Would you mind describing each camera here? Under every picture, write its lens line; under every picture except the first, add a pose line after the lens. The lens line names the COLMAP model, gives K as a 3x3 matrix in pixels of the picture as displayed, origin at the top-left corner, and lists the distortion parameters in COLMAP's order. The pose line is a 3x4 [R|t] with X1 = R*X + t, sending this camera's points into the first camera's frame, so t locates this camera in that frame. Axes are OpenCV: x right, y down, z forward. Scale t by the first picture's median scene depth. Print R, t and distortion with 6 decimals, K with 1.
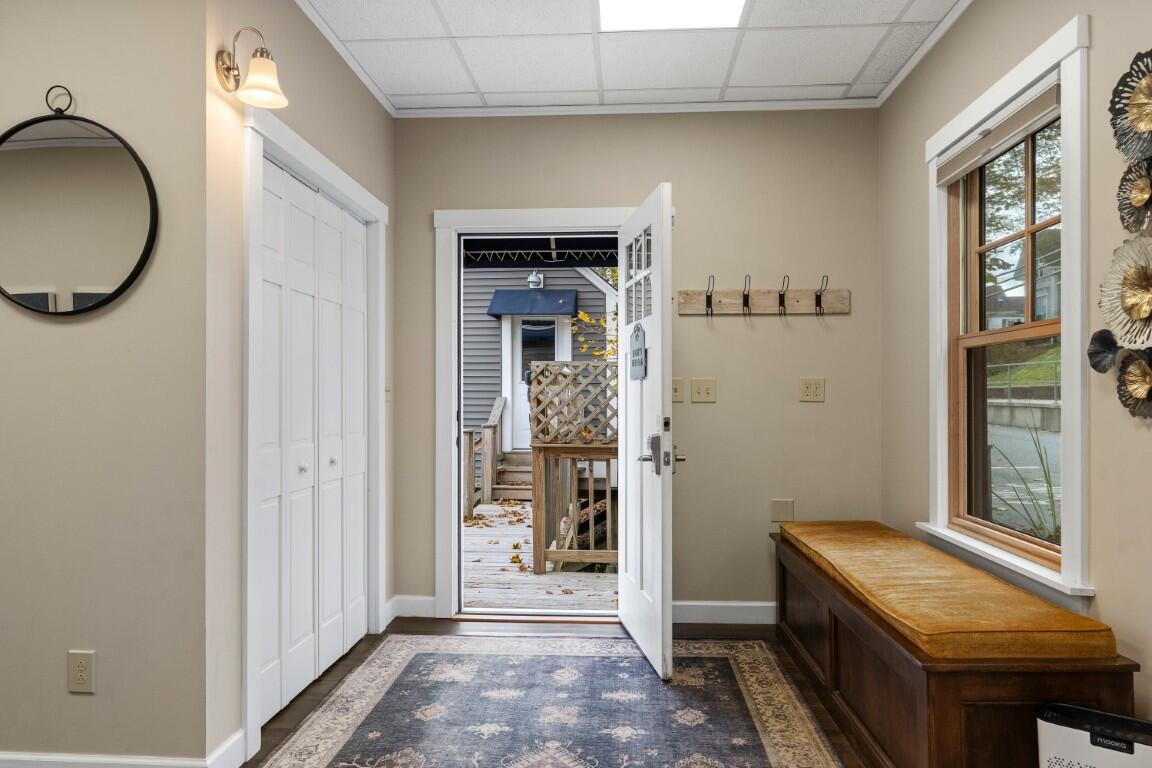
lens RADIAL K [[772.8, 0, 573.7], [0, 772.8, 395.6], [0, 0, 1]] dist [-0.007339, 0.008672]
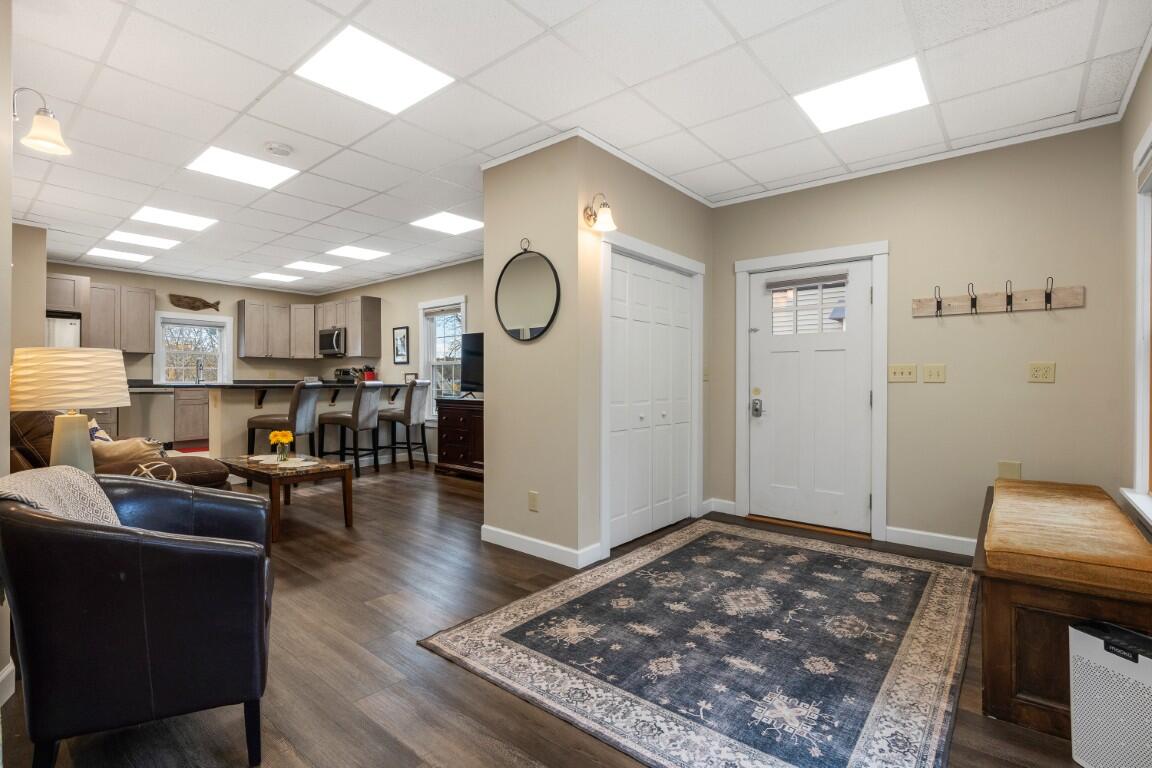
lens RADIAL K [[531.1, 0, 572.9], [0, 531.1, 382.5], [0, 0, 1]] dist [-0.001362, 0.000758]
pose [[0.809208, 0.007430, -0.587475, 0.267131], [-0.002130, 0.999951, 0.009713, 0.001780], [0.587518, -0.006609, 0.809184, -0.126364]]
